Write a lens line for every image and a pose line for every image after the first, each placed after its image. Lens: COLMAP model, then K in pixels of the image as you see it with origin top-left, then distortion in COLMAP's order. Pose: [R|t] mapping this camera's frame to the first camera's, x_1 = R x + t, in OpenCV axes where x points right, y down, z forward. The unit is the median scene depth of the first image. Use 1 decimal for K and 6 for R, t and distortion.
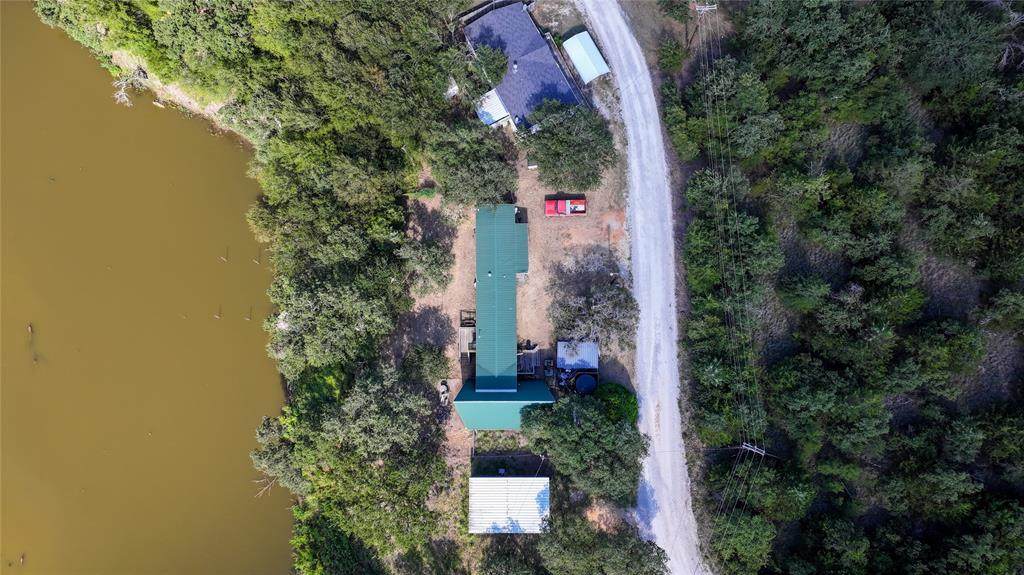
lens RADIAL K [[721.9, 0, 519.1], [0, 721.9, 284.4], [0, 0, 1]] dist [0.001743, -0.002804]
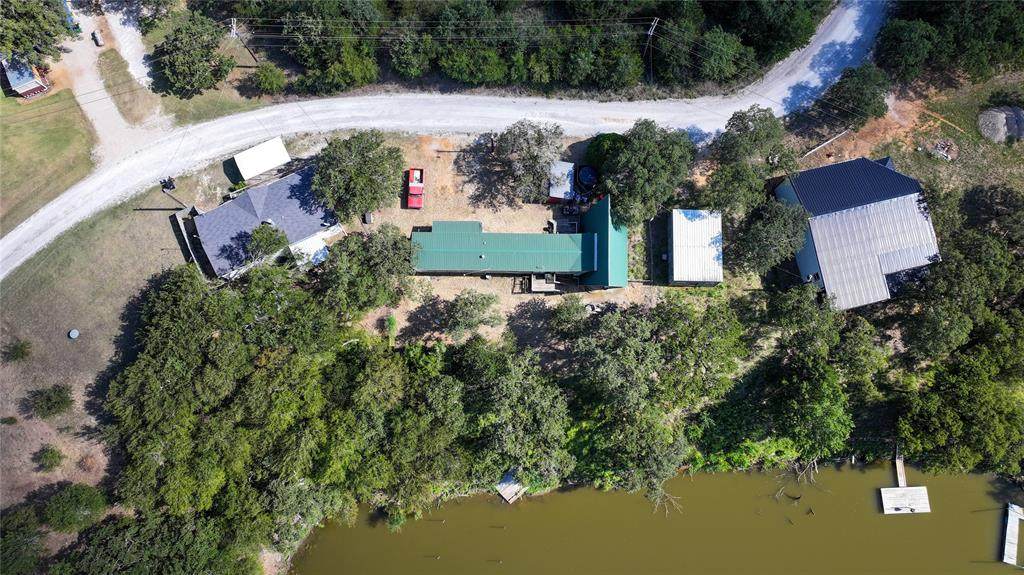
lens RADIAL K [[721.9, 0, 519.1], [0, 721.9, 284.4], [0, 0, 1]] dist [0.001743, -0.002804]
pose [[0.028874, -0.979189, 0.200885, -0.277454], [0.979807, 0.067504, 0.188206, -0.150135], [-0.197850, 0.191394, 0.961366, 0.010902]]
